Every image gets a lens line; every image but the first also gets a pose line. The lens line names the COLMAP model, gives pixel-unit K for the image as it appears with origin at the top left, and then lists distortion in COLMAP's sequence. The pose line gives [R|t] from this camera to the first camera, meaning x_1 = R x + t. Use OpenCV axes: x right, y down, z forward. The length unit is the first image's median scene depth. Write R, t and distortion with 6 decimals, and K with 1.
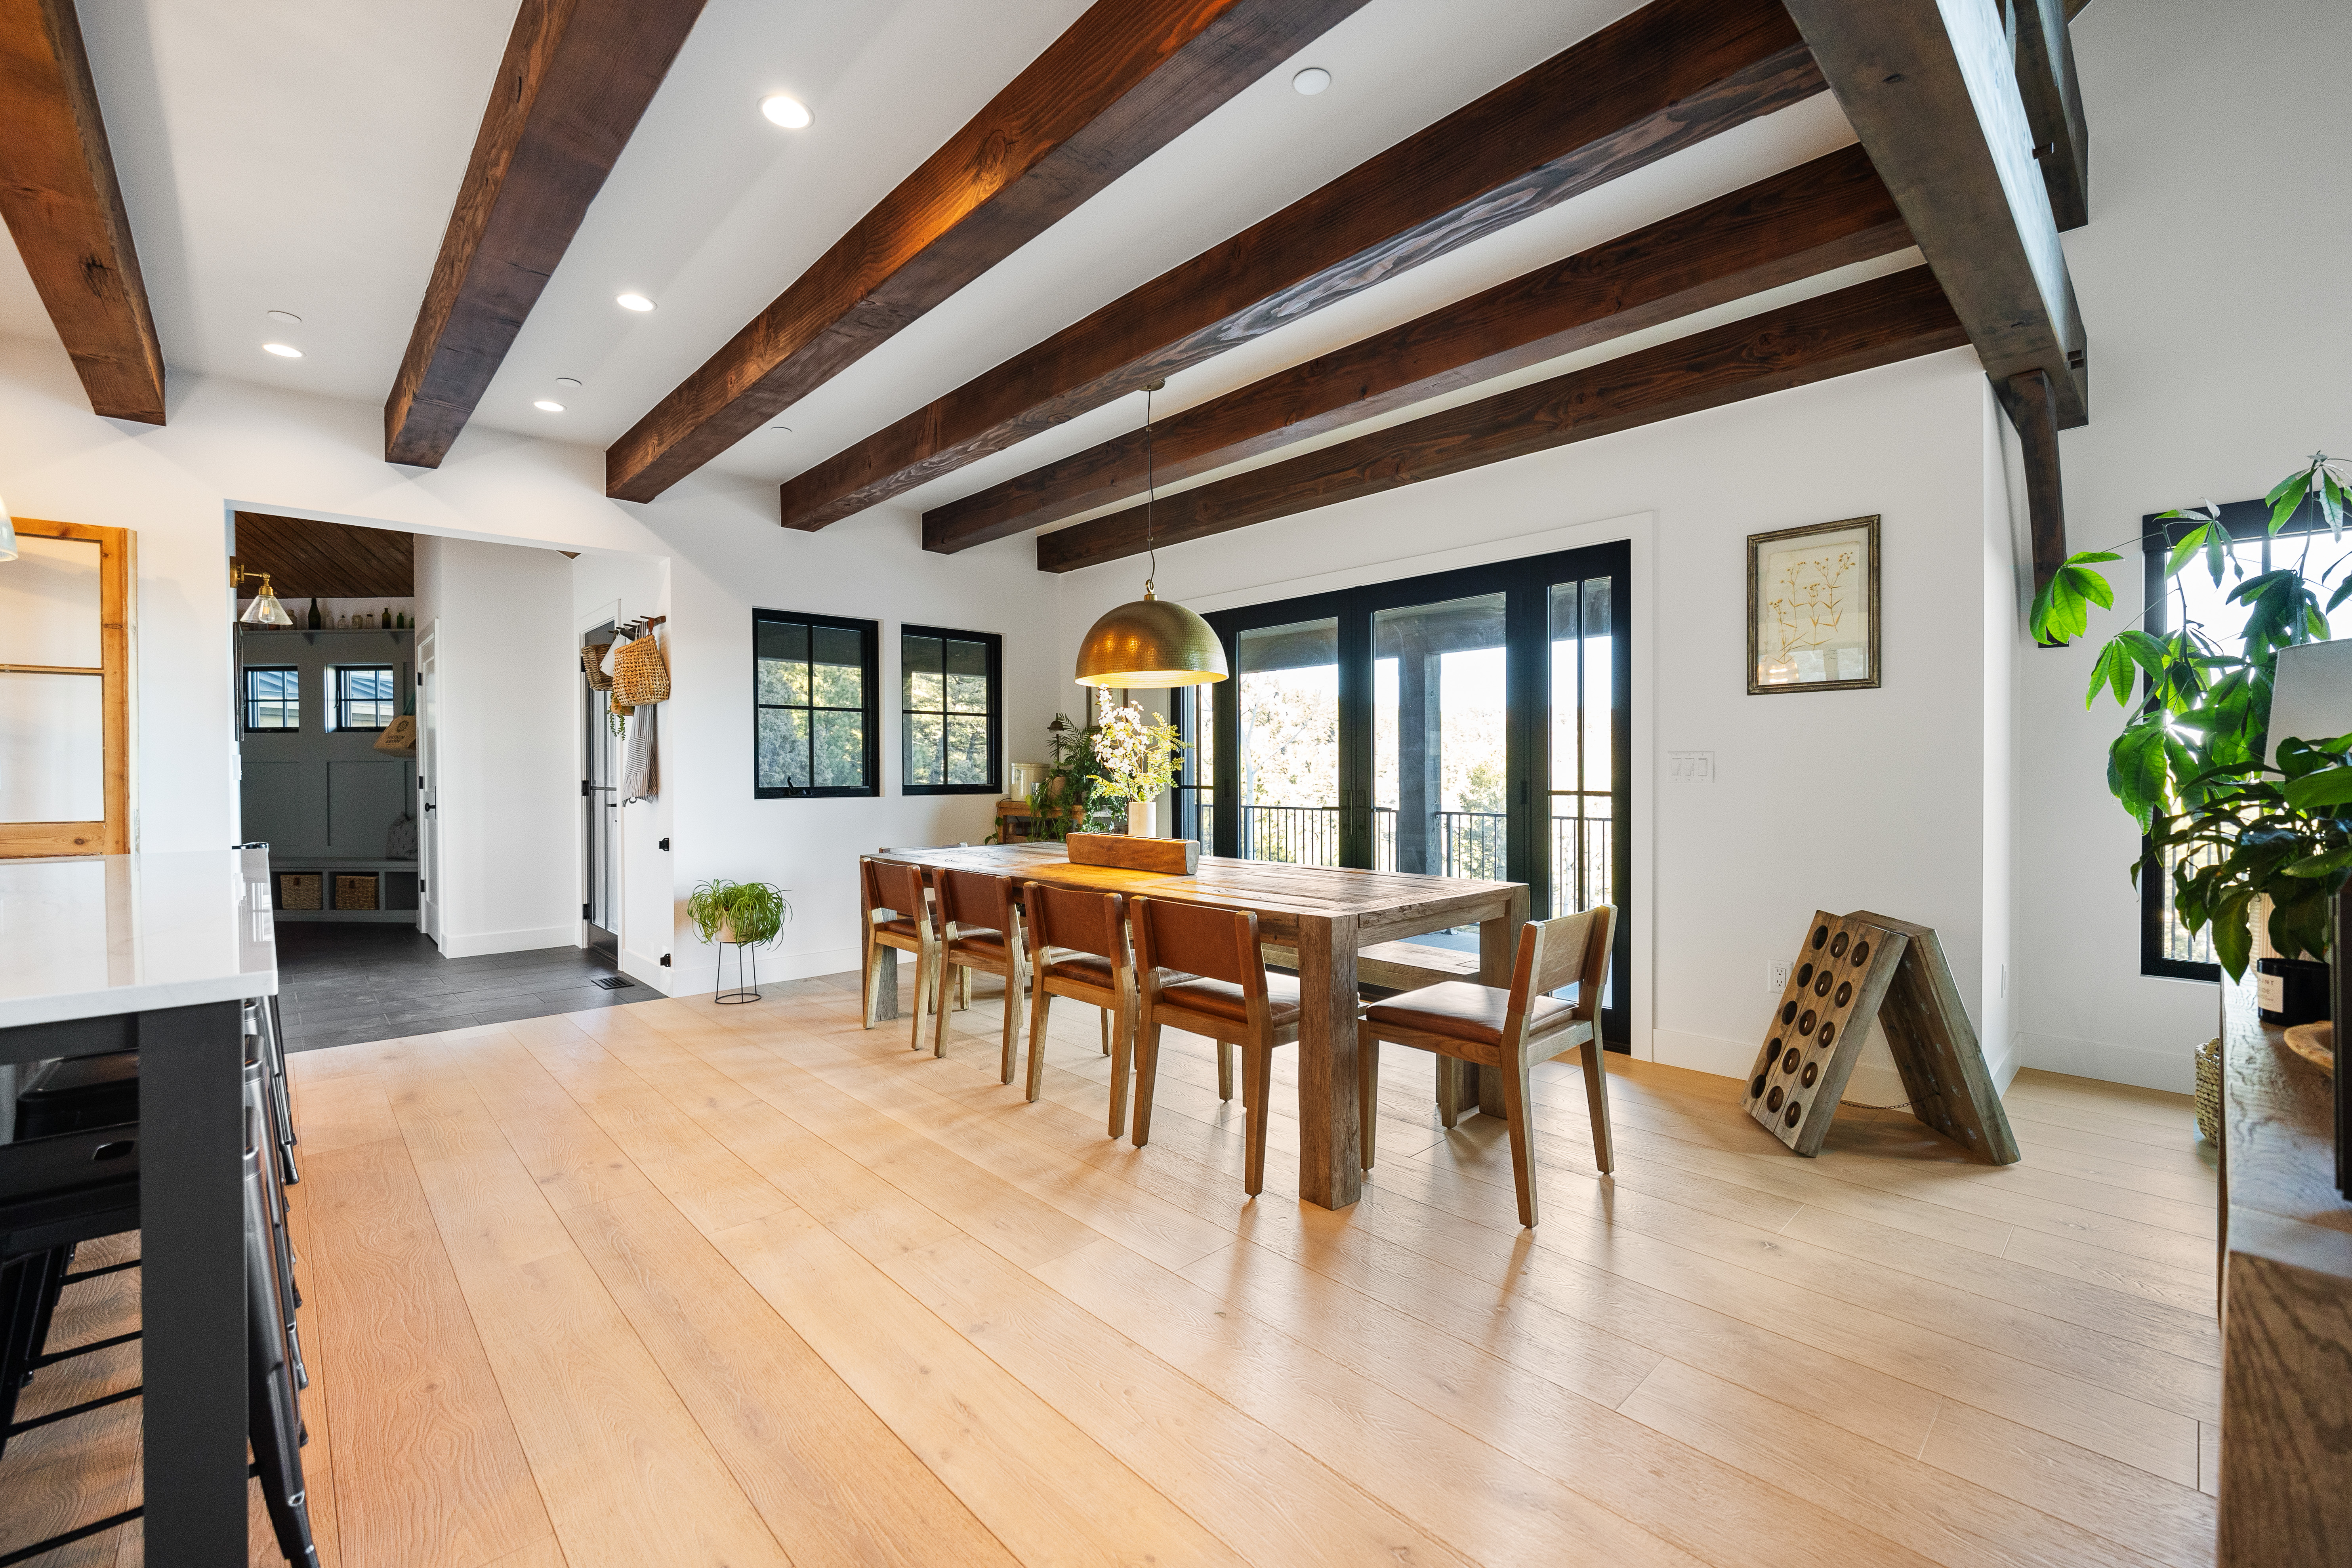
lens RADIAL K [[978.9, 0, 1171.5], [0, 978.9, 781.0], [0, 0, 1]] dist [-0.003360, 0.000034]
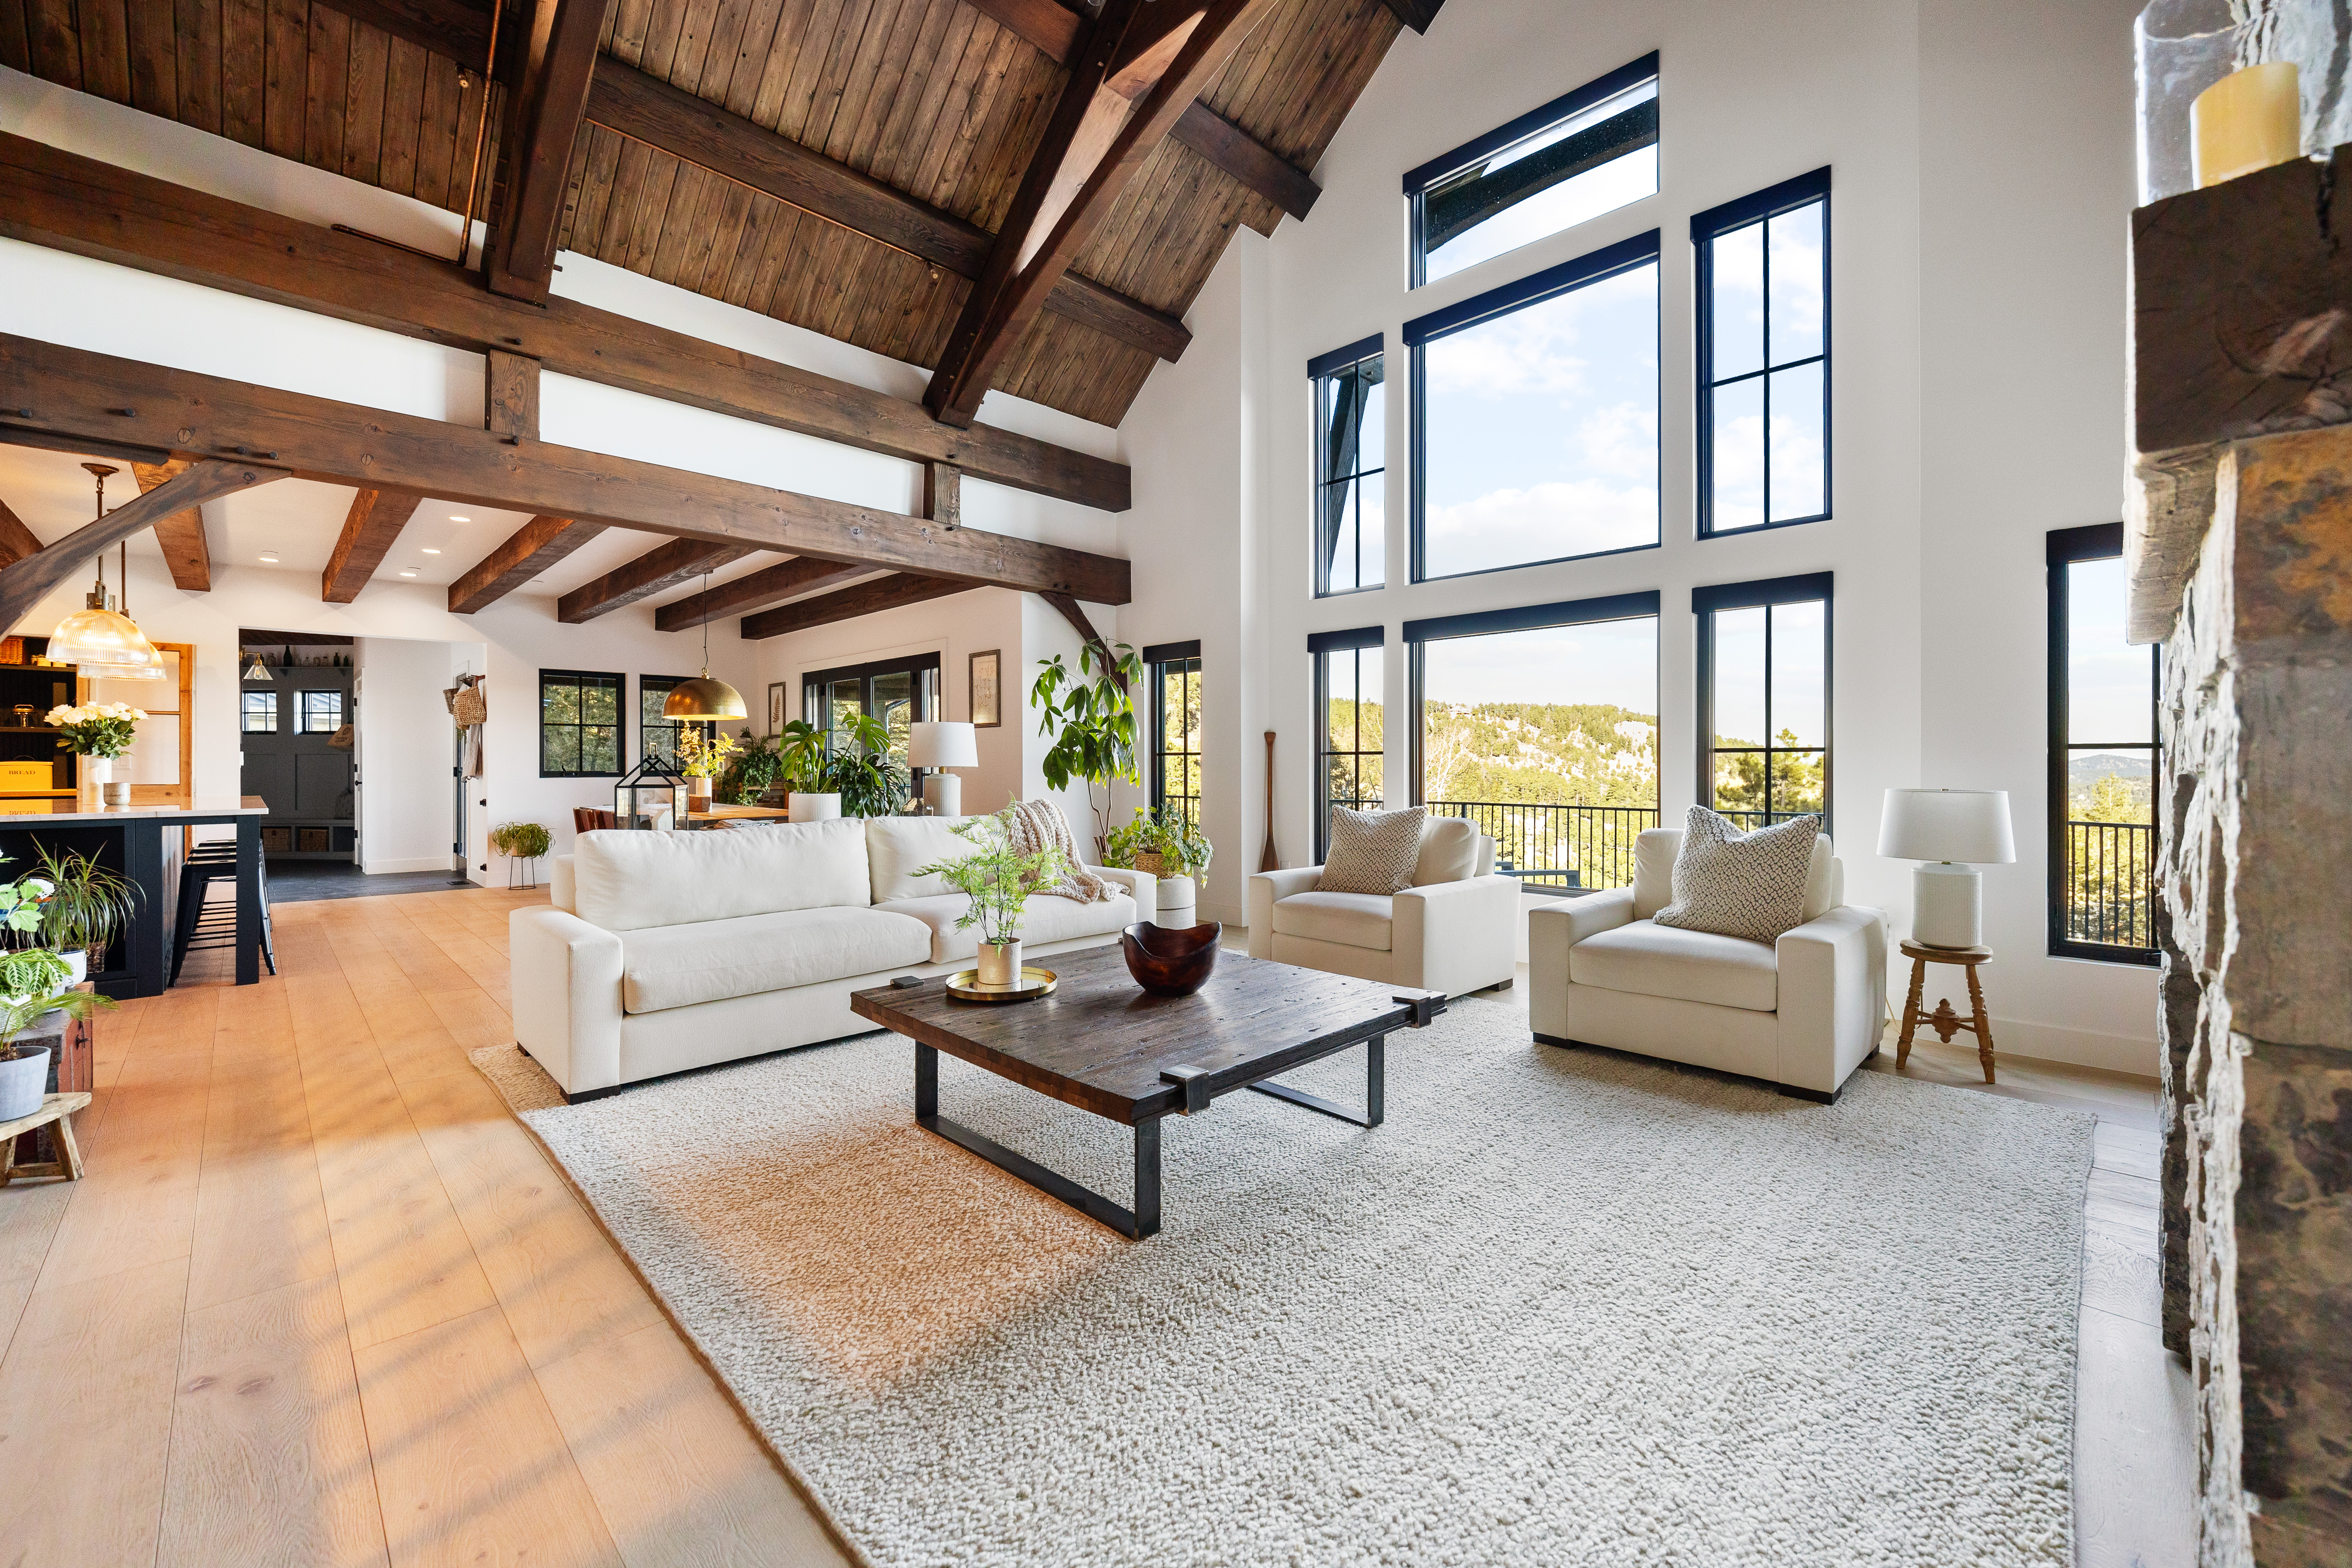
lens RADIAL K [[953.1, 0, 1171.1], [0, 953.1, 759.8], [0, 0, 1]] dist [-0.004831, 0.000341]
pose [[0.999678, 0.004324, 0.025021, 0.830364], [-0.003992, 0.999903, -0.013330, 0.006615], [-0.025076, 0.013225, 0.999598, -0.920334]]
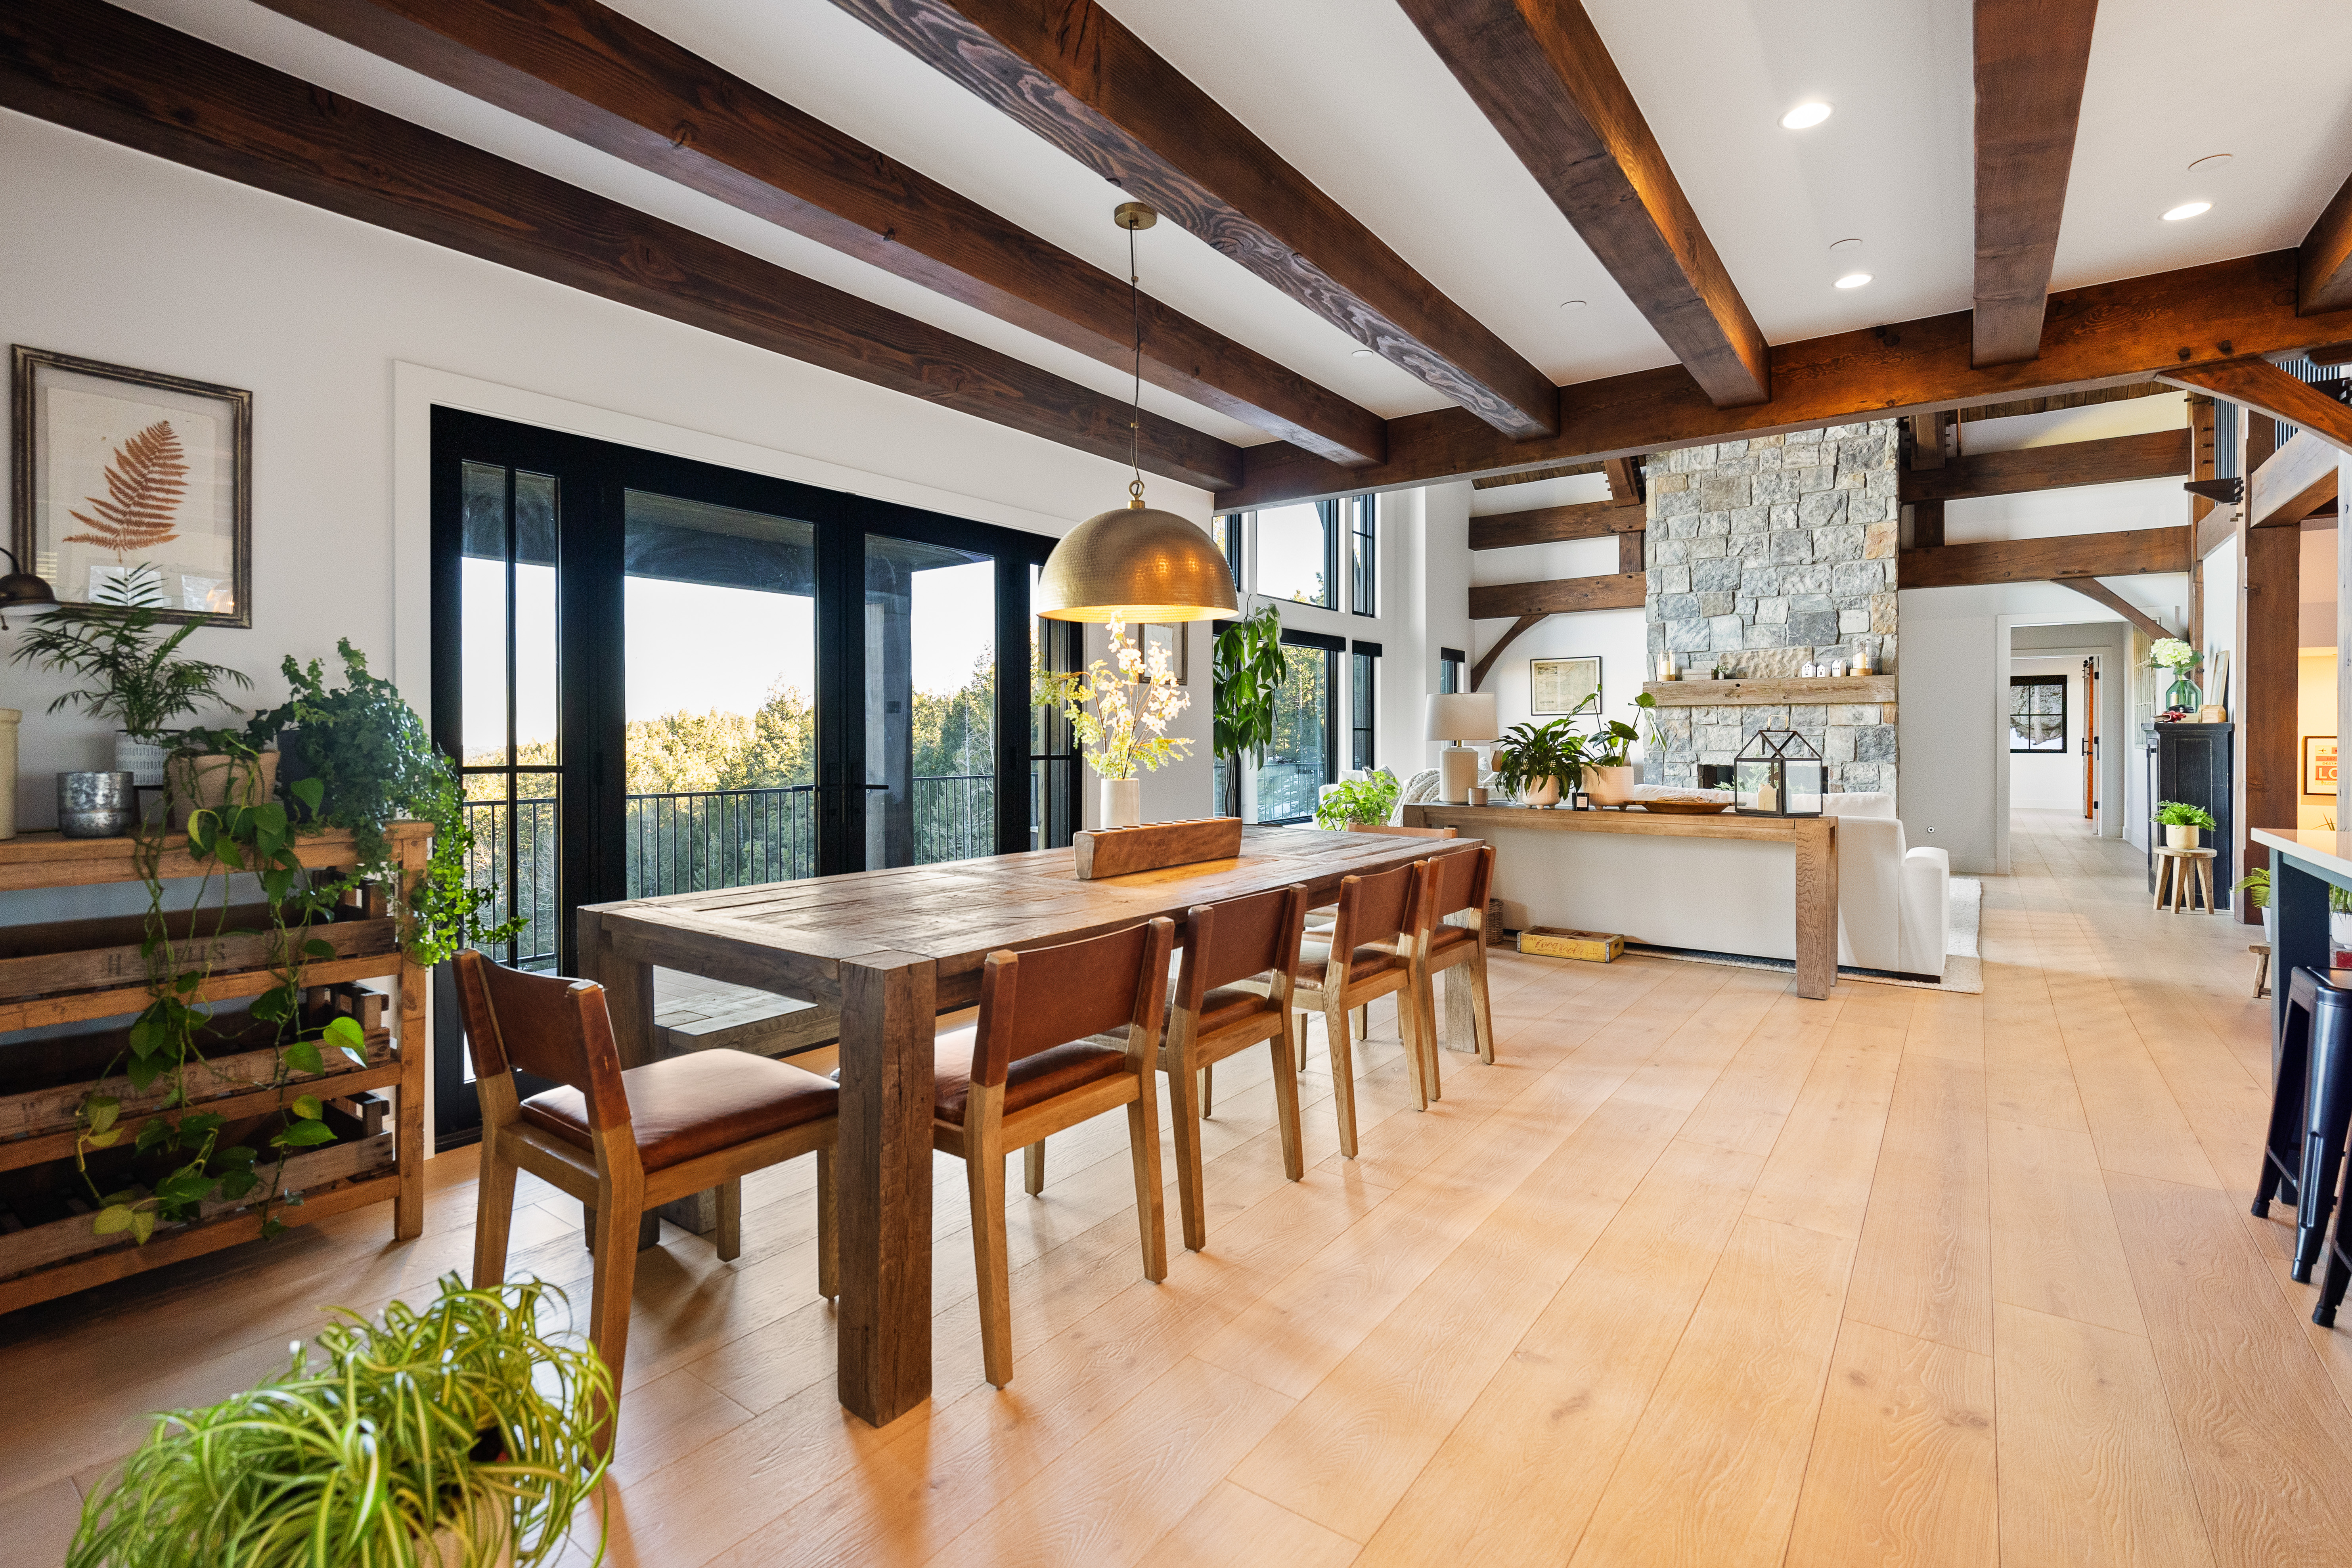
lens RADIAL K [[1086.5, 0, 1177.7], [0, 1086.5, 741.3], [0, 0, 1]] dist [0.004136, -0.001984]
pose [[-0.185658, -0.000640, 0.982614, -0.794123], [0.012496, 0.999917, 0.003013, -0.007957], [-0.982535, 0.012839, -0.185635, 1.055907]]
